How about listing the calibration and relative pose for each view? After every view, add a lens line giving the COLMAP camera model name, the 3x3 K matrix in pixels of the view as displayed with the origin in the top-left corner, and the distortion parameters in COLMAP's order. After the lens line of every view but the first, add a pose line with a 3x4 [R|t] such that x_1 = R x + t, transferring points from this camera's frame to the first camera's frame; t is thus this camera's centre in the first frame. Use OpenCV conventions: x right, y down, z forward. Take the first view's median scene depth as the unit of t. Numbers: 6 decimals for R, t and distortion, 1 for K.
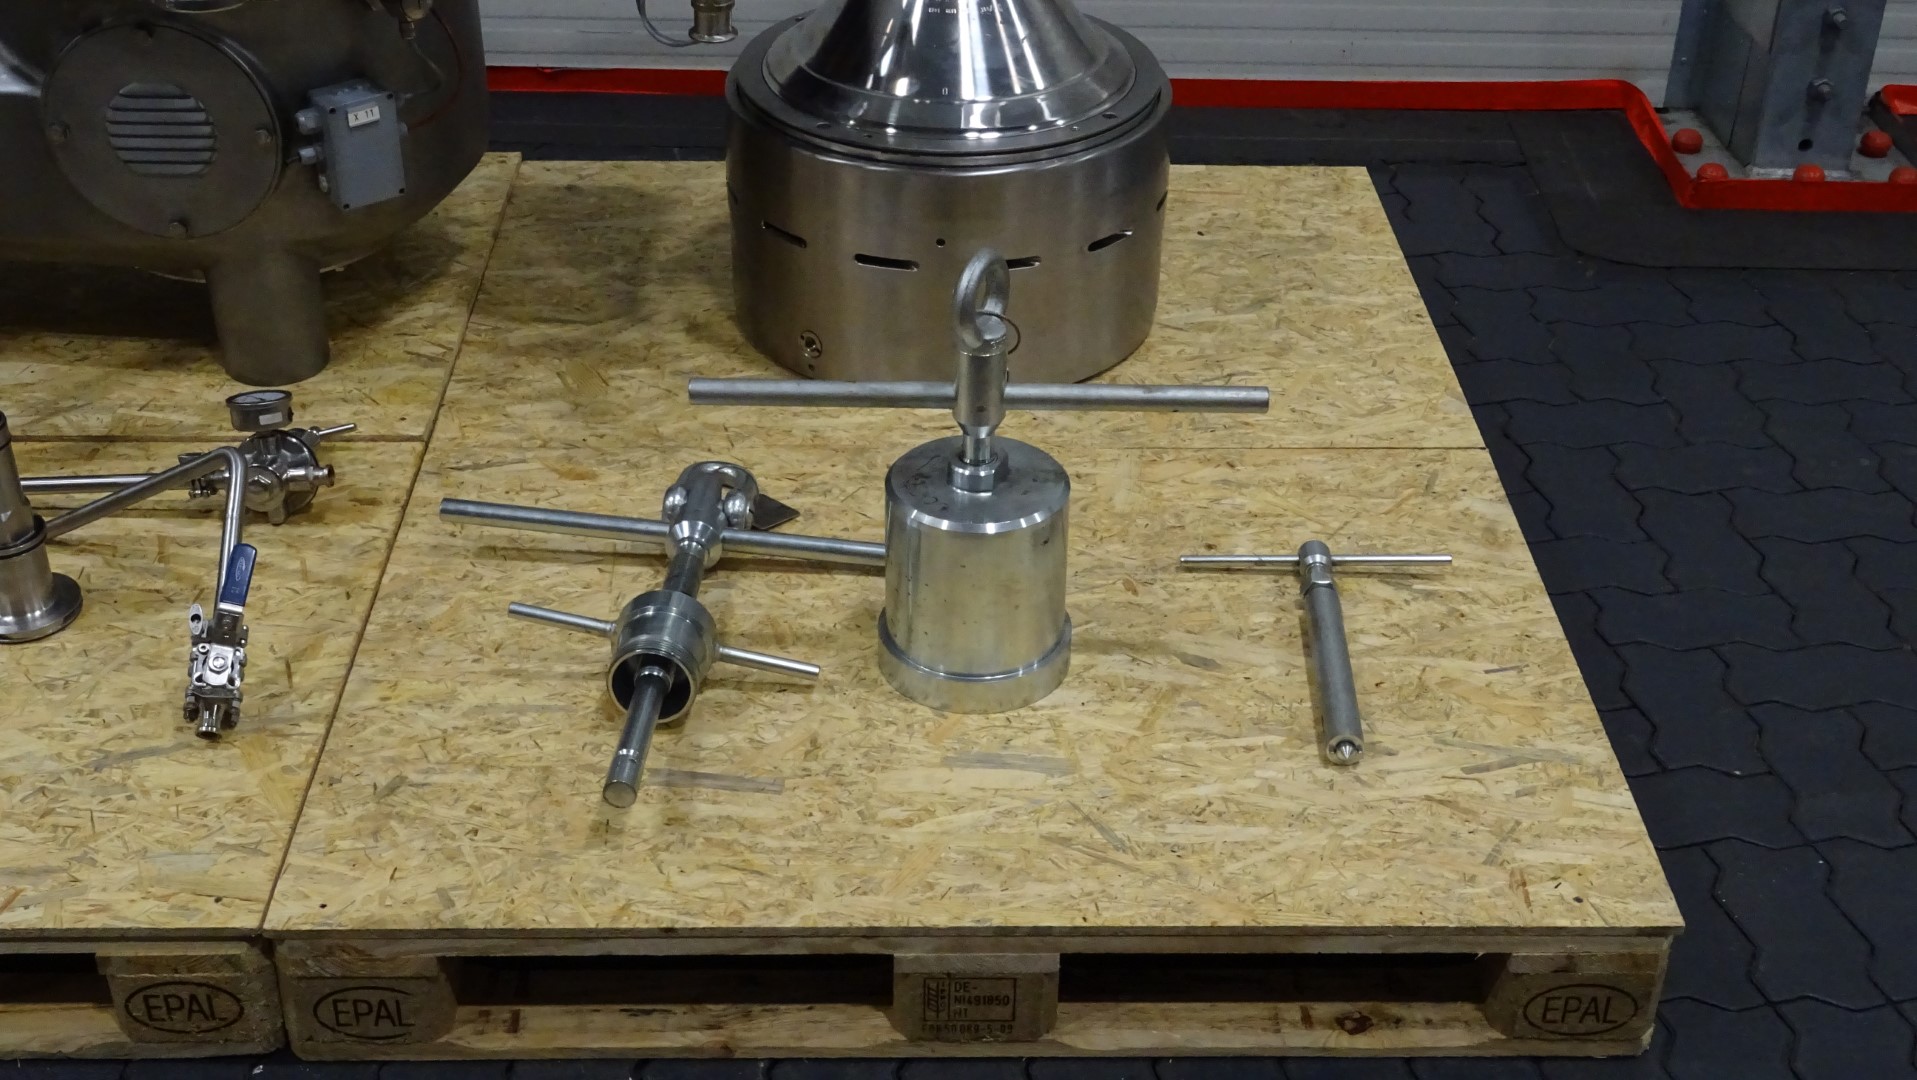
lens RADIAL K [[2302.8, 0, 951.9], [0, 2302.8, 570.6], [0, 0, 1]] dist [0.006566, 0.000000]
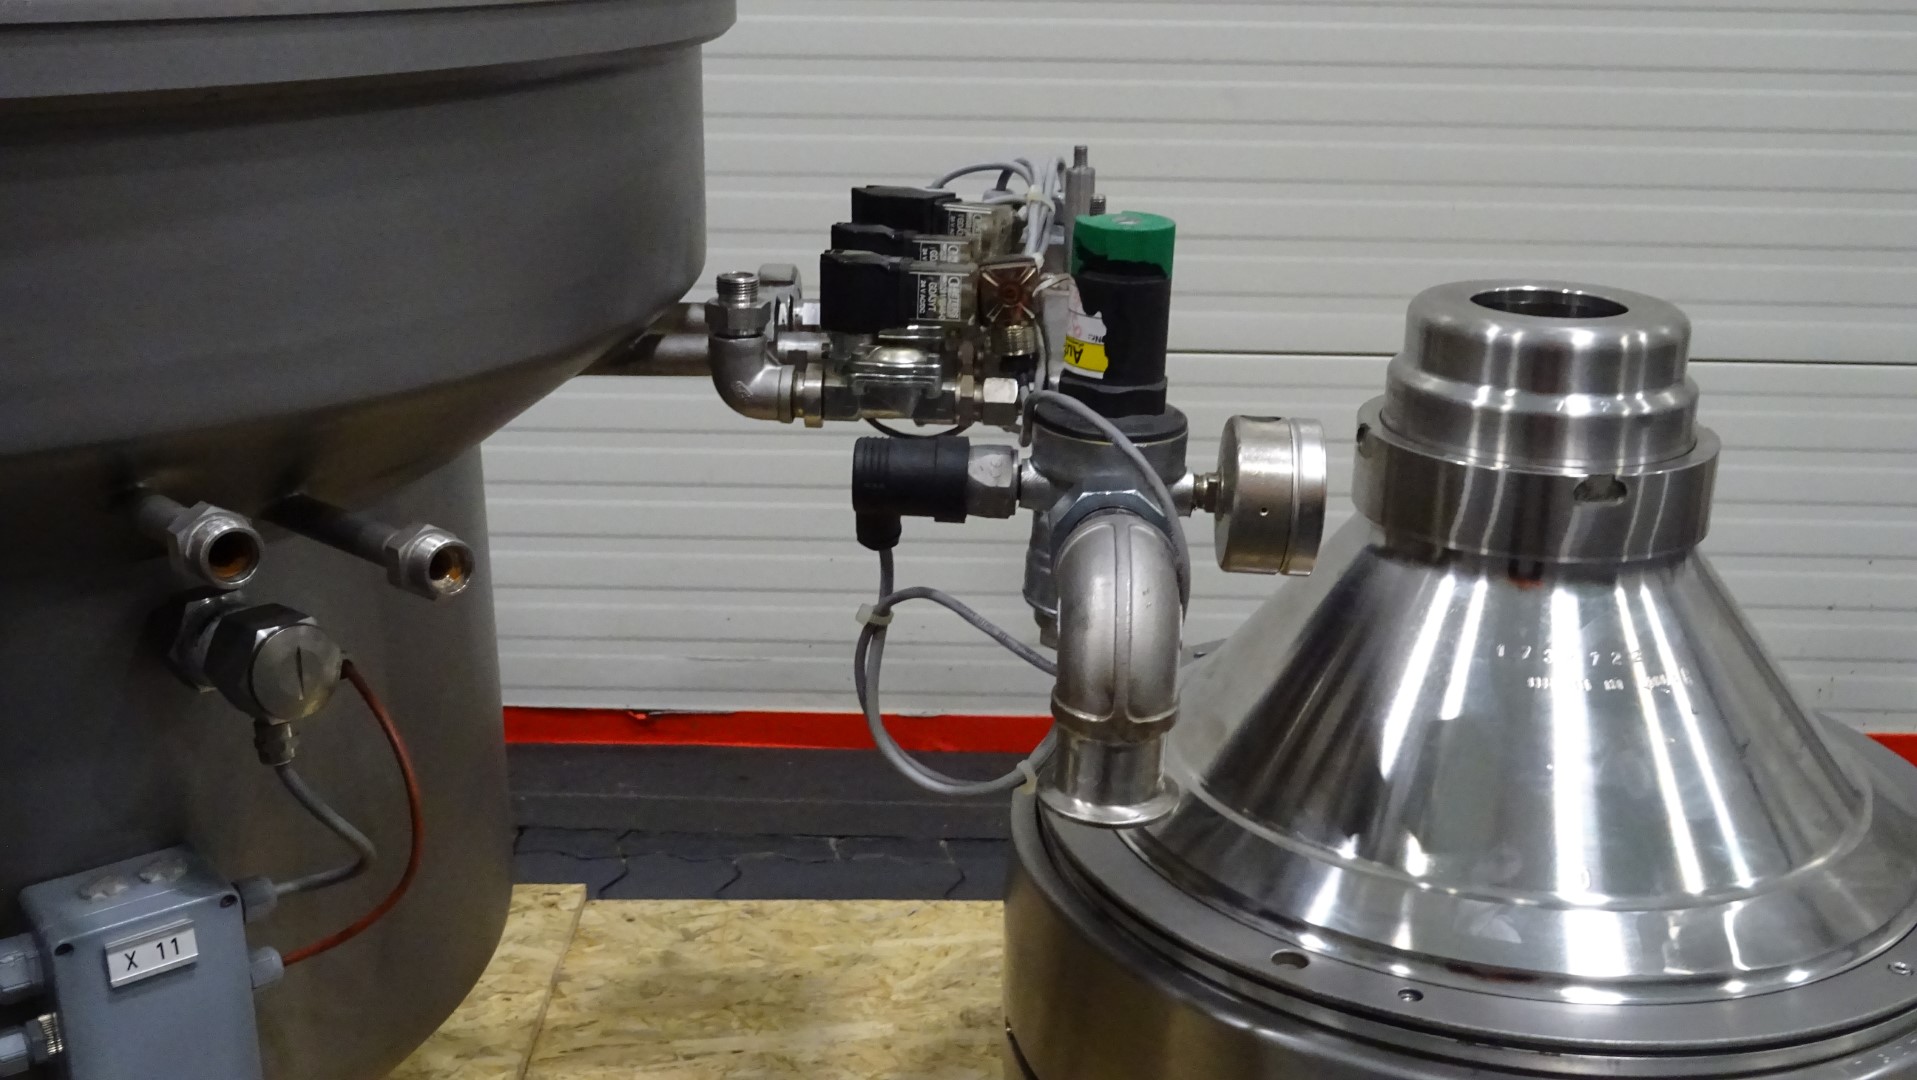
lens RADIAL K [[1958.2, 0, 964.7], [0, 1958.2, 547.1], [0, 0, 1]] dist [-0.017596, 0.000000]
pose [[0.999930, 0.001127, -0.011791, -0.099222], [-0.004128, 0.966223, -0.257674, -0.157442], [0.011103, 0.257705, 0.966160, 0.581281]]
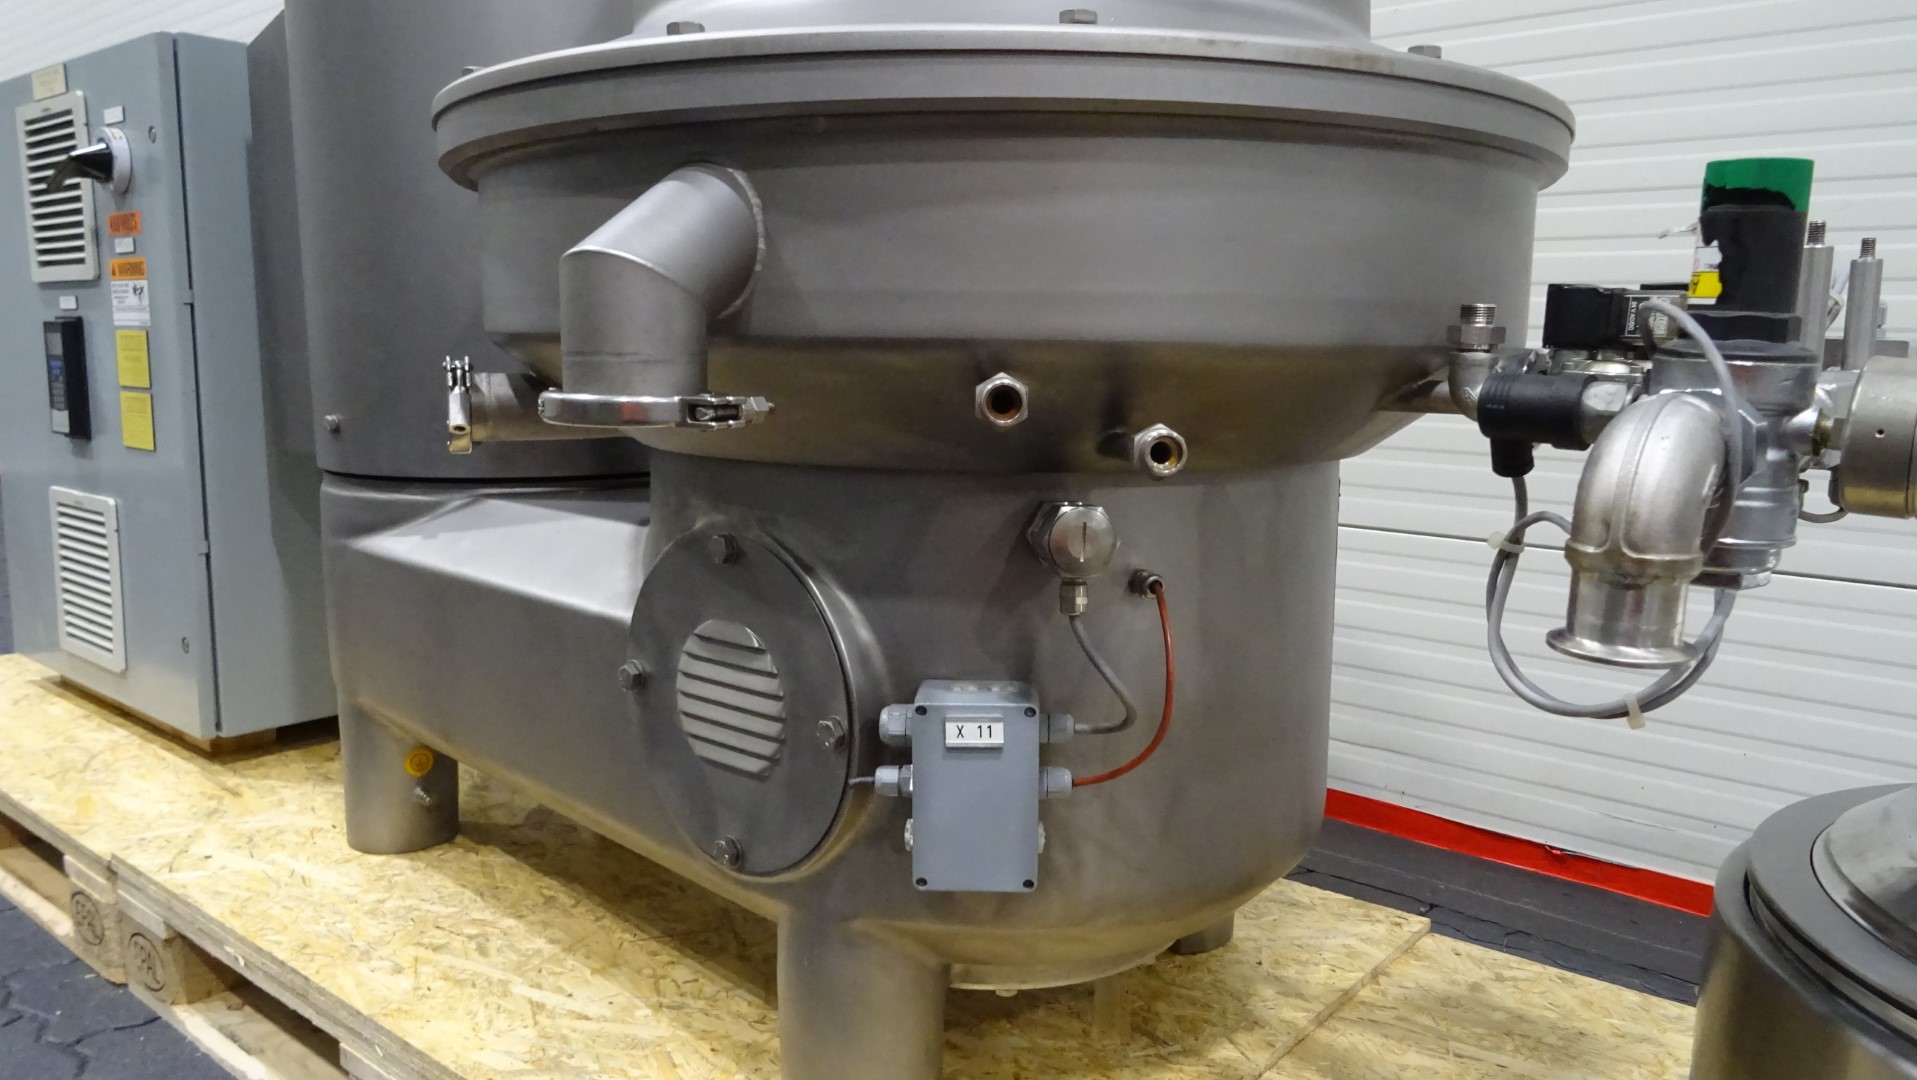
lens RADIAL K [[1380.7, 0, 971.3], [0, 1380.7, 572.5], [0, 0, 1]] dist [-0.014408, 0.003474]
pose [[0.758645, 0.102442, -0.643399, -0.034536], [-0.362021, 0.887346, -0.285583, -0.117959], [0.541662, 0.449581, 0.710267, 0.647570]]
